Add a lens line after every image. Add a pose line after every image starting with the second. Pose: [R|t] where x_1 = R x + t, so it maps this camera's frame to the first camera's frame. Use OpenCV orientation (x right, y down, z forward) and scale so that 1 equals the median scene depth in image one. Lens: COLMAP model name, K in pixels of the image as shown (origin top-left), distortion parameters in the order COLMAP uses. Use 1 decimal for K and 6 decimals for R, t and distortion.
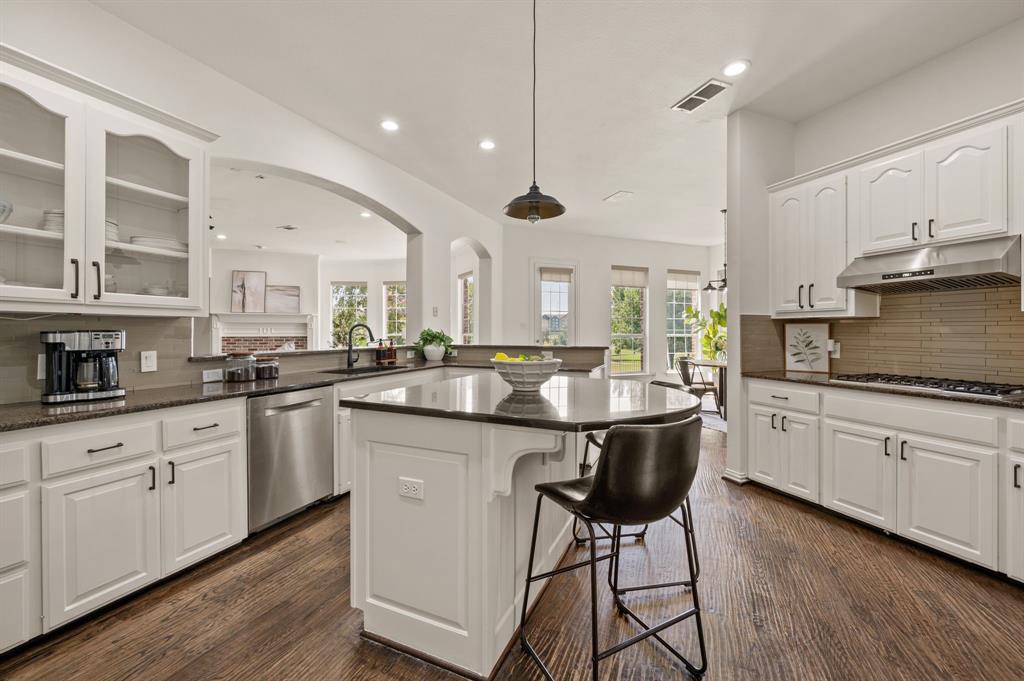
lens RADIAL K [[407.7, 0, 517.5], [0, 407.7, 328.6], [0, 0, 1]] dist [-0.002494, 0.001129]
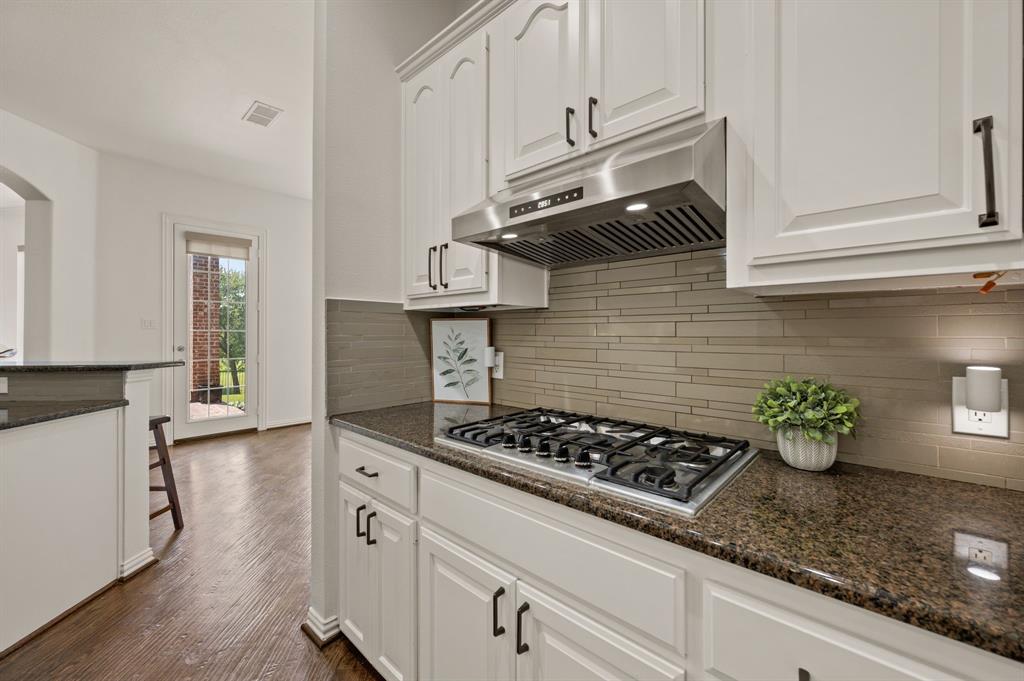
lens RADIAL K [[407.7, 0, 518.7], [0, 407.7, 330.9], [0, 0, 1]] dist [-0.002494, 0.001129]
pose [[0.900808, 0.000319, 0.434218, 0.552839], [-0.001527, 0.999996, 0.002434, 0.002829], [-0.434216, -0.002855, 0.900804, 0.459210]]
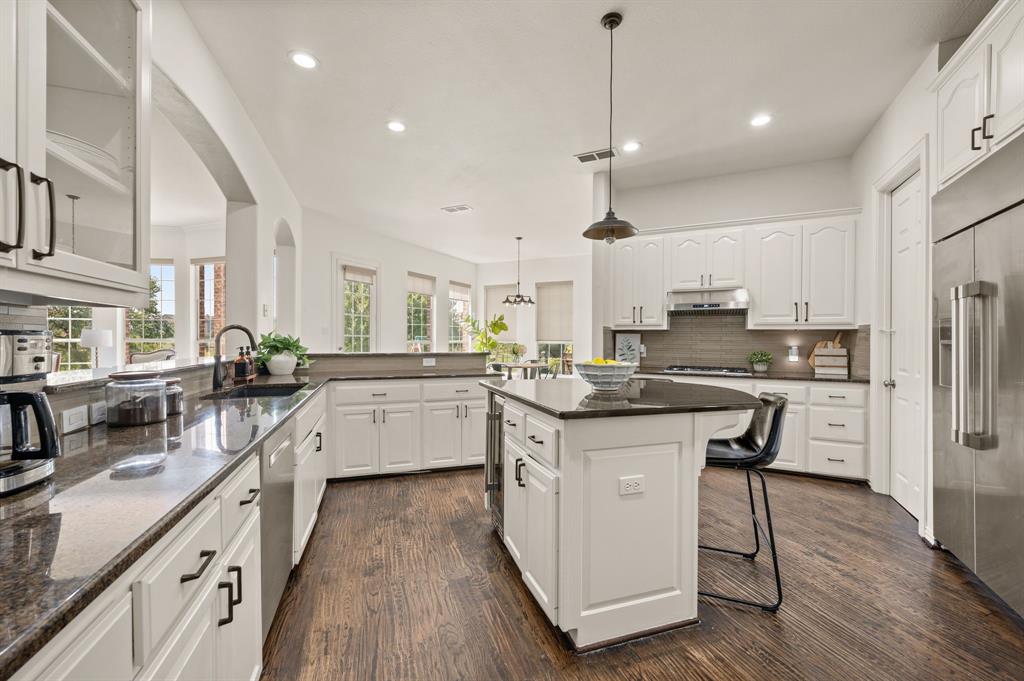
lens RADIAL K [[407.7, 0, 517.3], [0, 407.7, 339.1], [0, 0, 1]] dist [-0.002494, 0.001129]
pose [[0.746324, 0.002929, 0.665576, -0.562396], [-0.009642, 0.999933, 0.006412, 0.002478], [-0.665512, -0.011203, 0.746303, 0.191363]]
